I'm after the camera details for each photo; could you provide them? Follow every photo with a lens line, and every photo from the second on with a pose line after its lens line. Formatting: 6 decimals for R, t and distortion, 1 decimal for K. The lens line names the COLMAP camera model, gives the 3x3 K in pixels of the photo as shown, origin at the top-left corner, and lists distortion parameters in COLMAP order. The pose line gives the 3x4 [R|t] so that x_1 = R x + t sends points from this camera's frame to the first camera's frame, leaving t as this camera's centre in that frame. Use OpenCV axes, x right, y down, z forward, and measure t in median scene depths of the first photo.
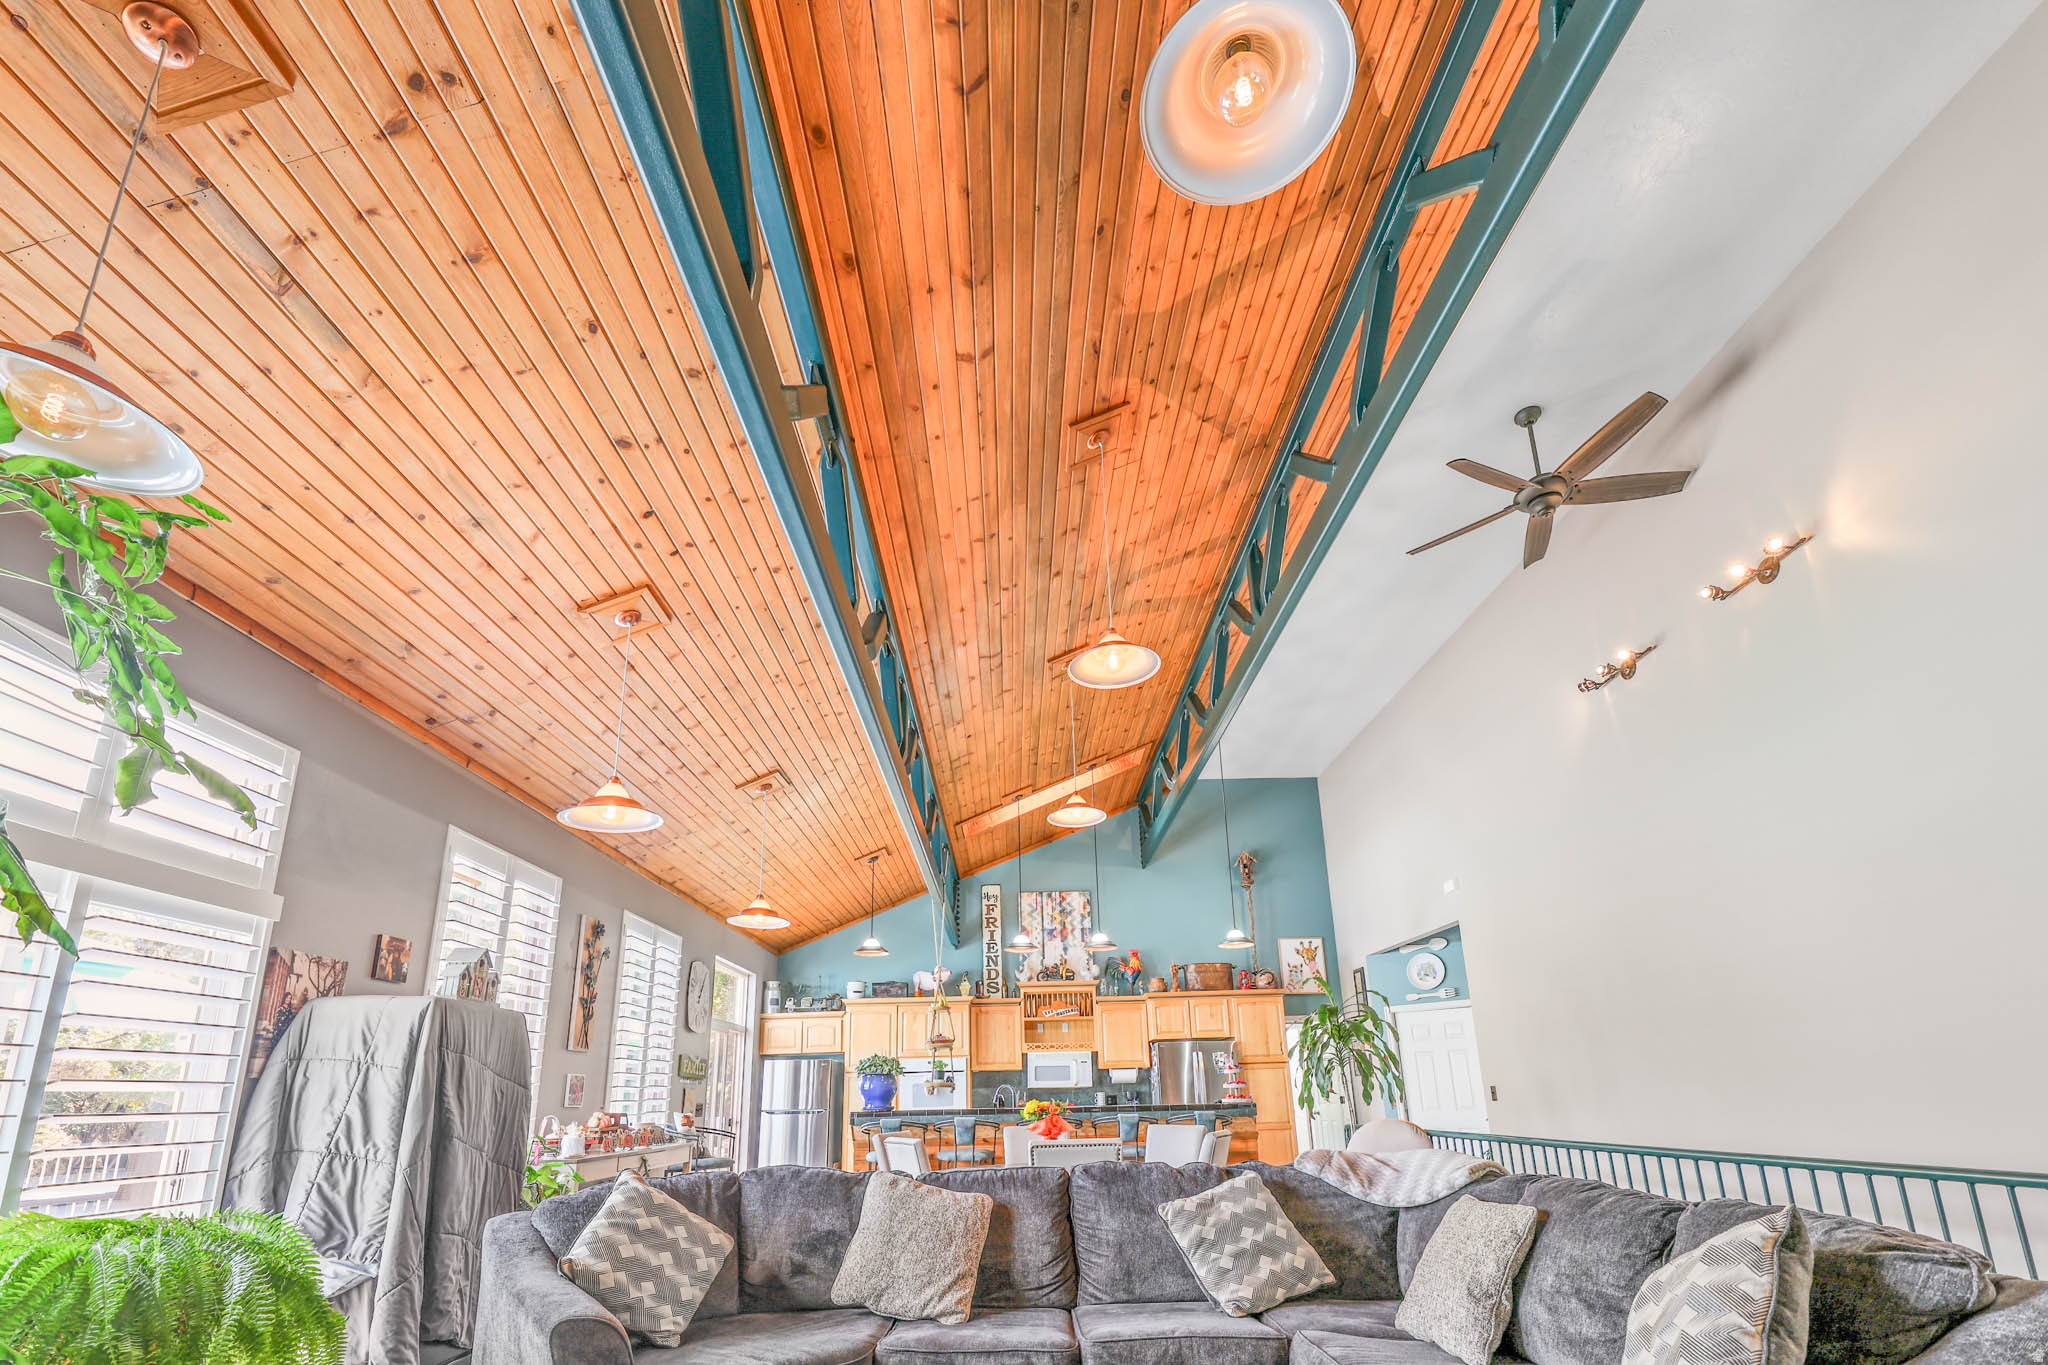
lens RADIAL K [[882.1, 0, 1016.9], [0, 882.1, 869.1], [0, 0, 1]] dist [-0.002924, -0.000383]
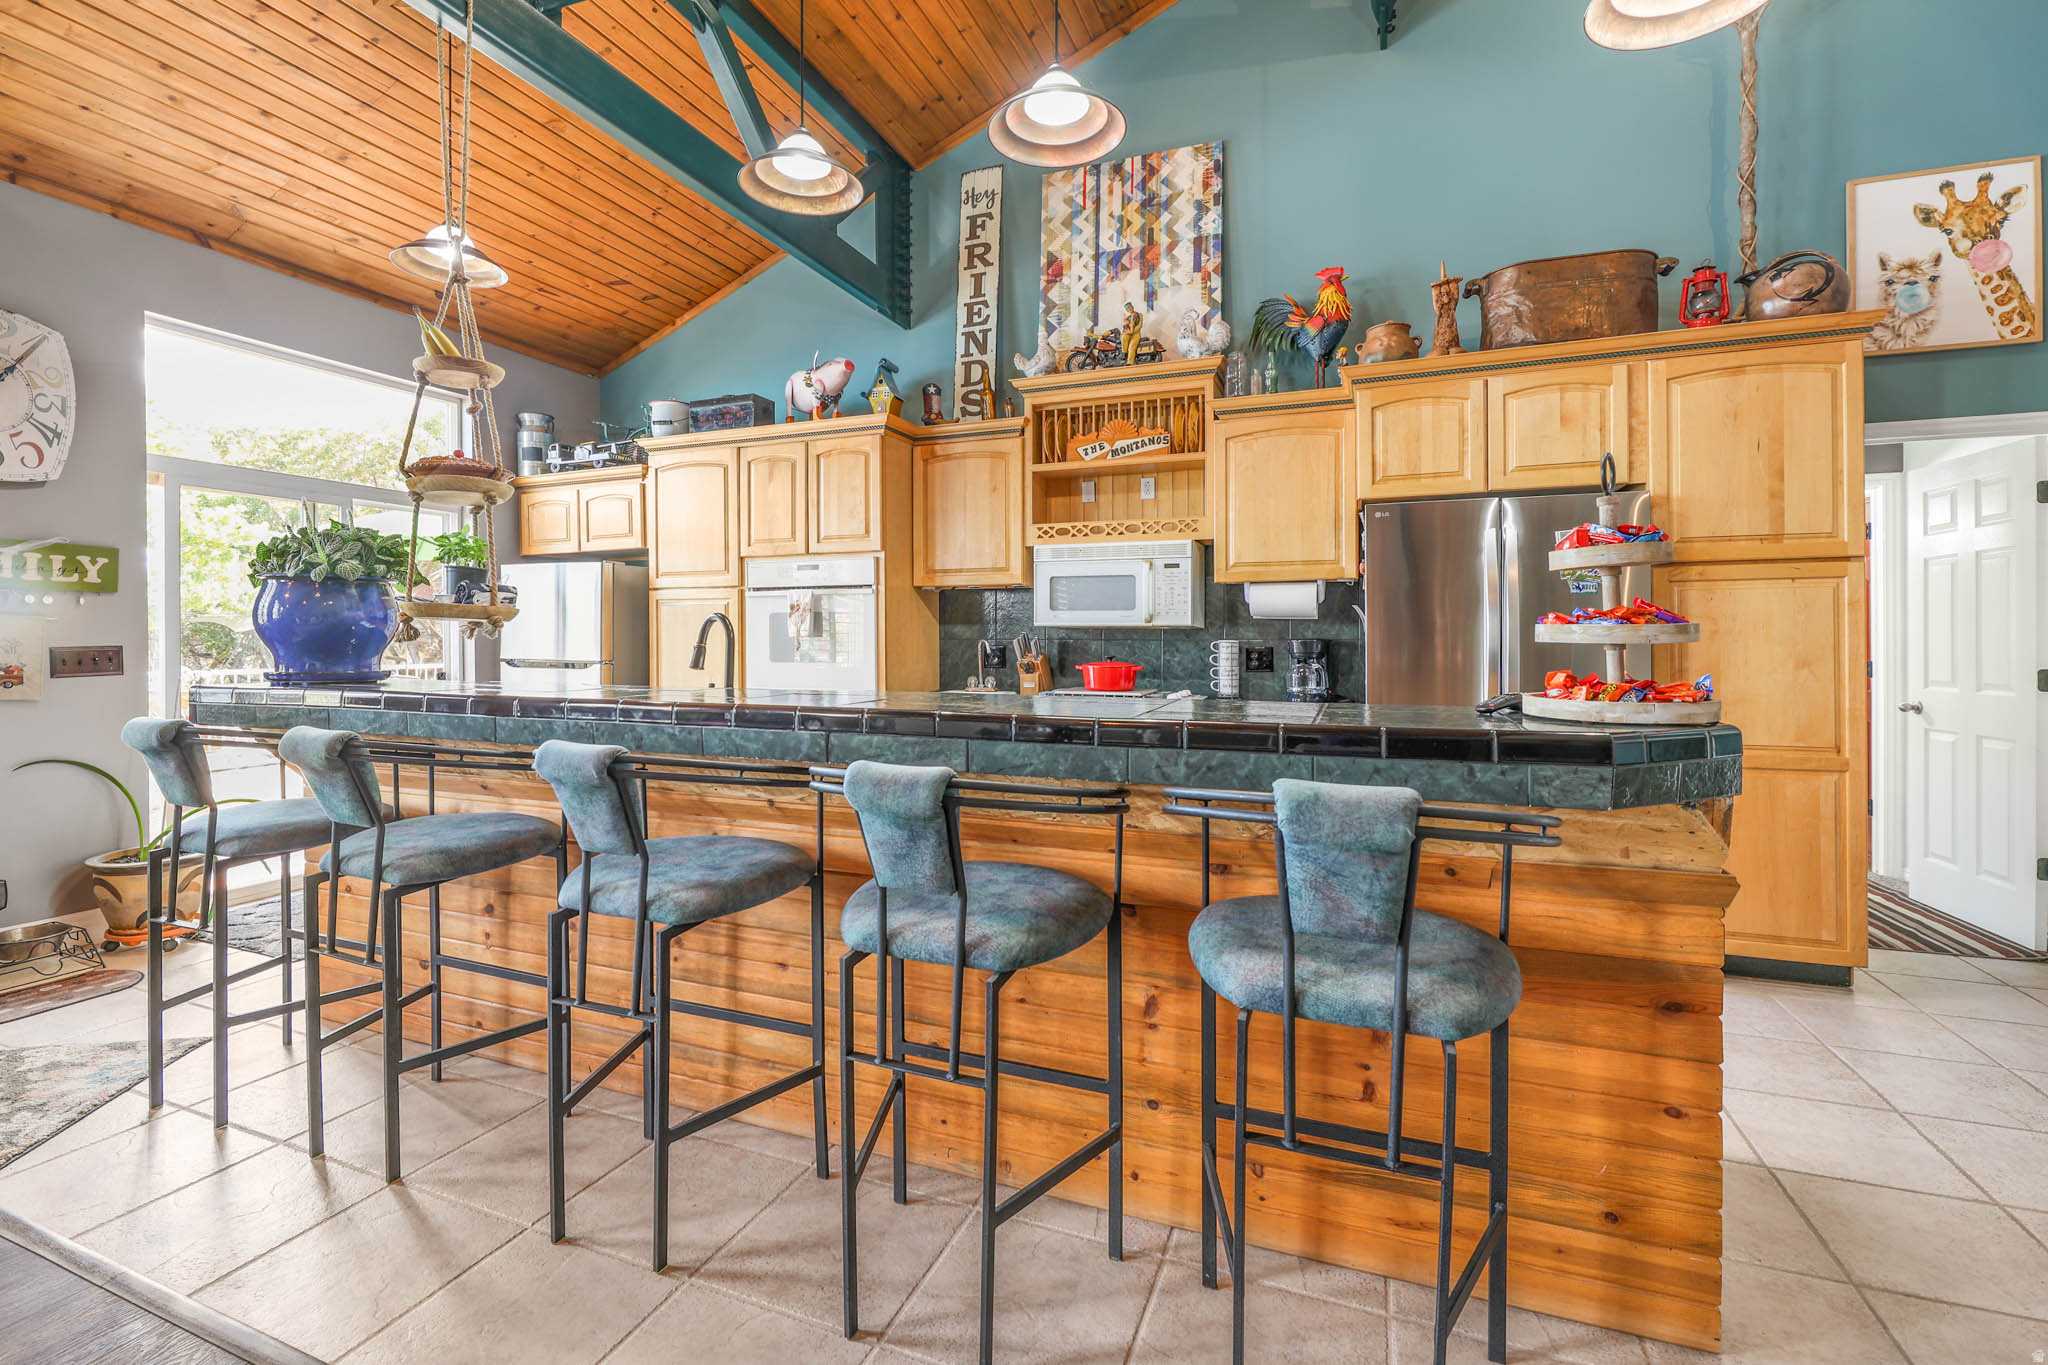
lens RADIAL K [[1052.3, 0, 831.5], [0, 1052.3, 631.1], [0, 0, 1]] dist [-0.002156, 0.000097]
pose [[0.877385, 0.020009, -0.479370, 0.264321], [0.095430, 0.971889, 0.215231, 0.202303], [0.470201, -0.234587, 0.850812, 0.799844]]
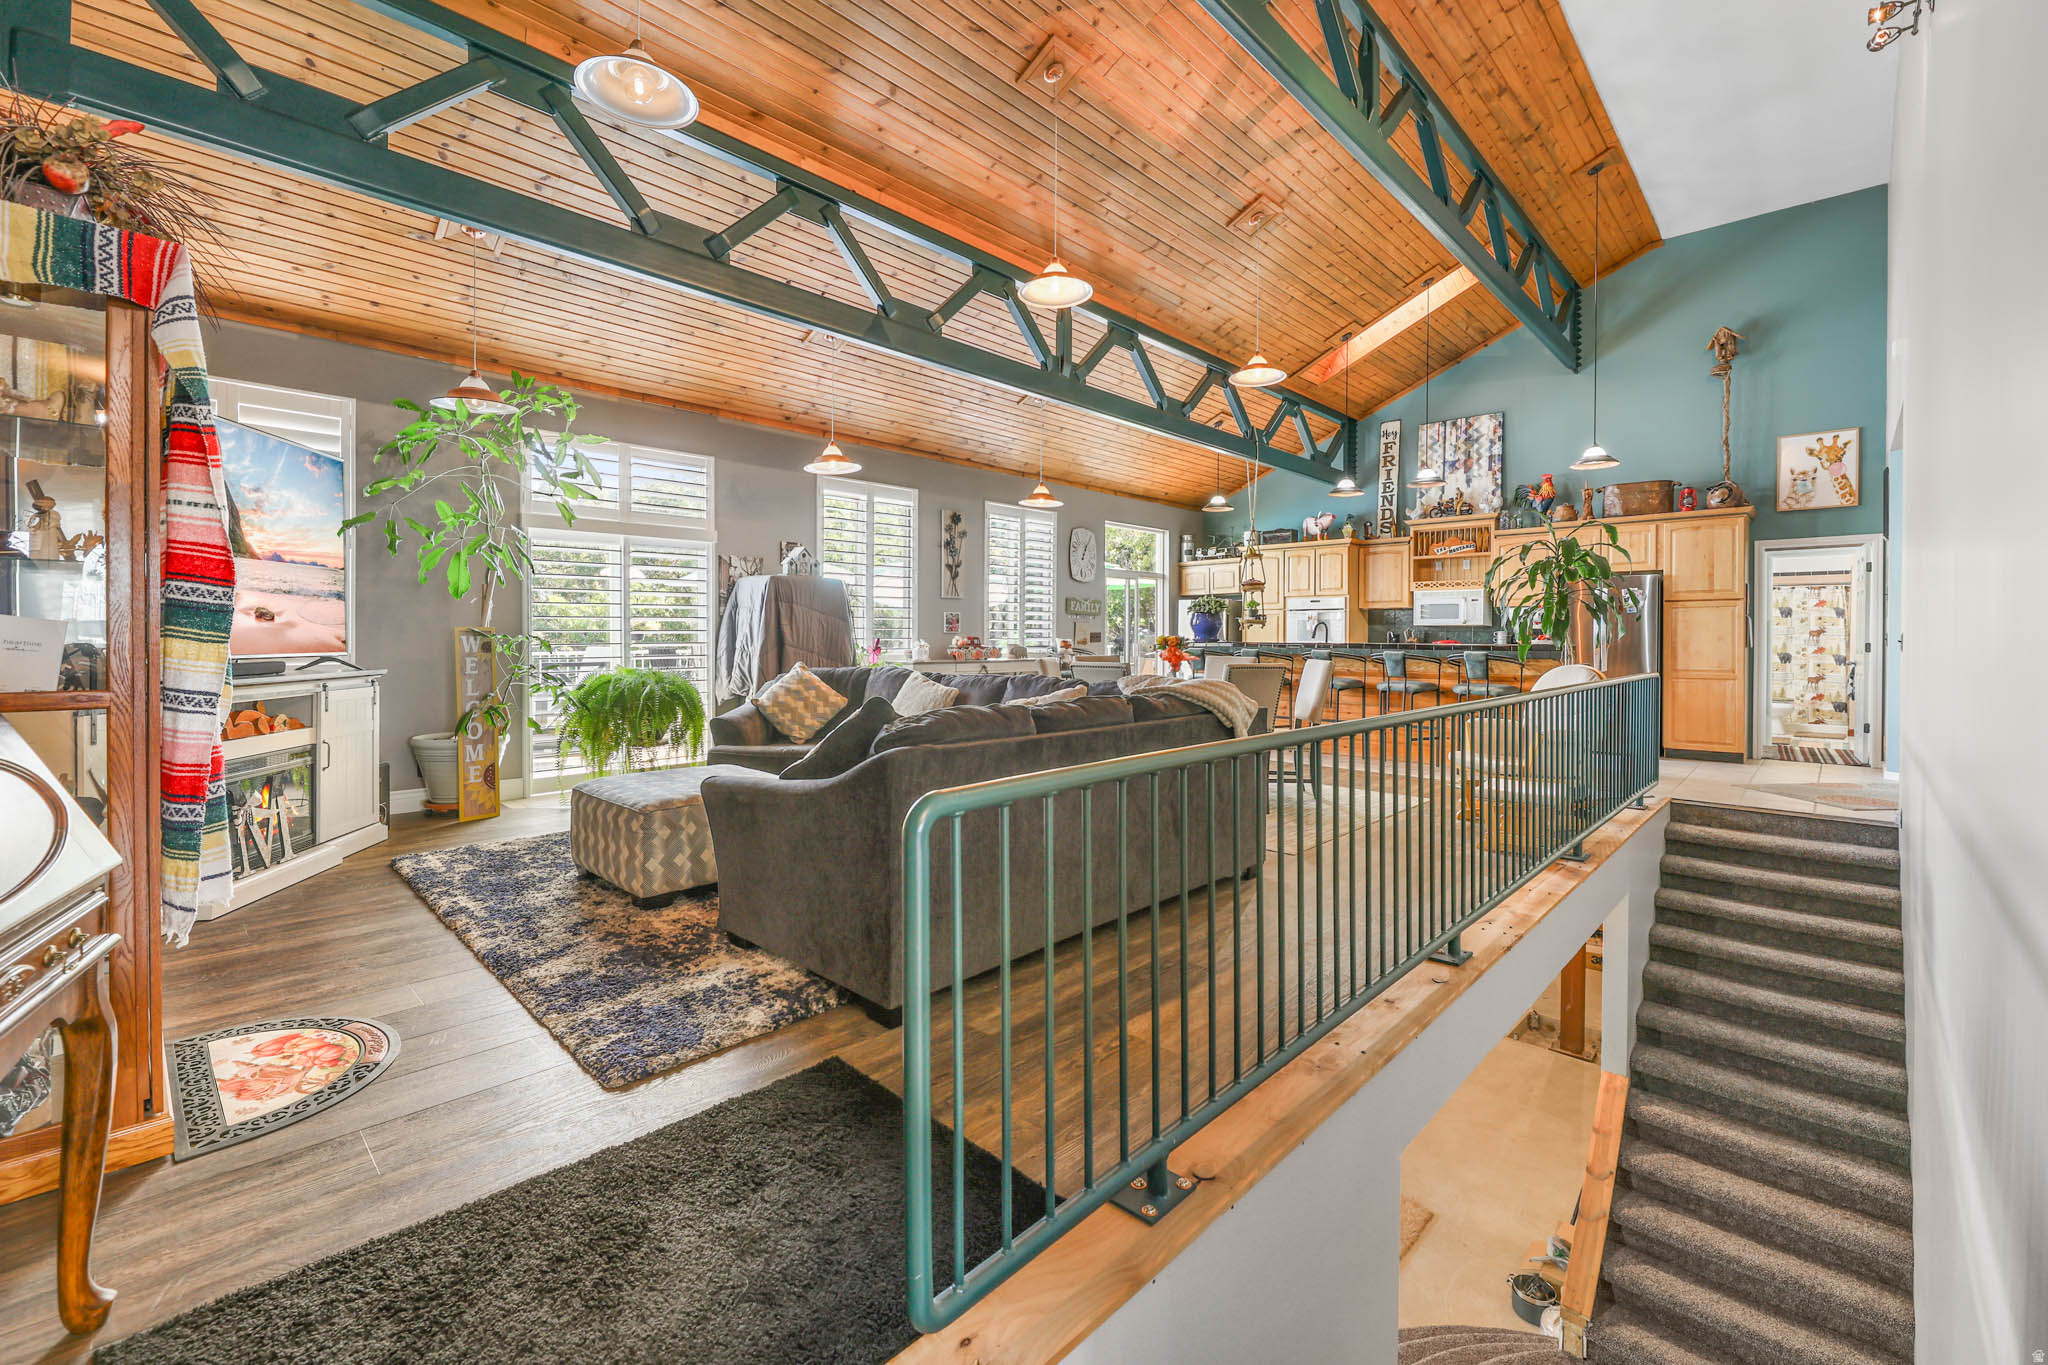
lens RADIAL K [[870.6, 0, 1012.1], [0, 870.6, 643.4], [0, 0, 1]] dist [-0.000344, -0.000604]
pose [[0.705517, 0.029445, -0.708081, 0.606807], [0.159970, 0.966733, 0.199592, -0.005662], [0.690402, -0.254088, 0.677336, 0.009677]]
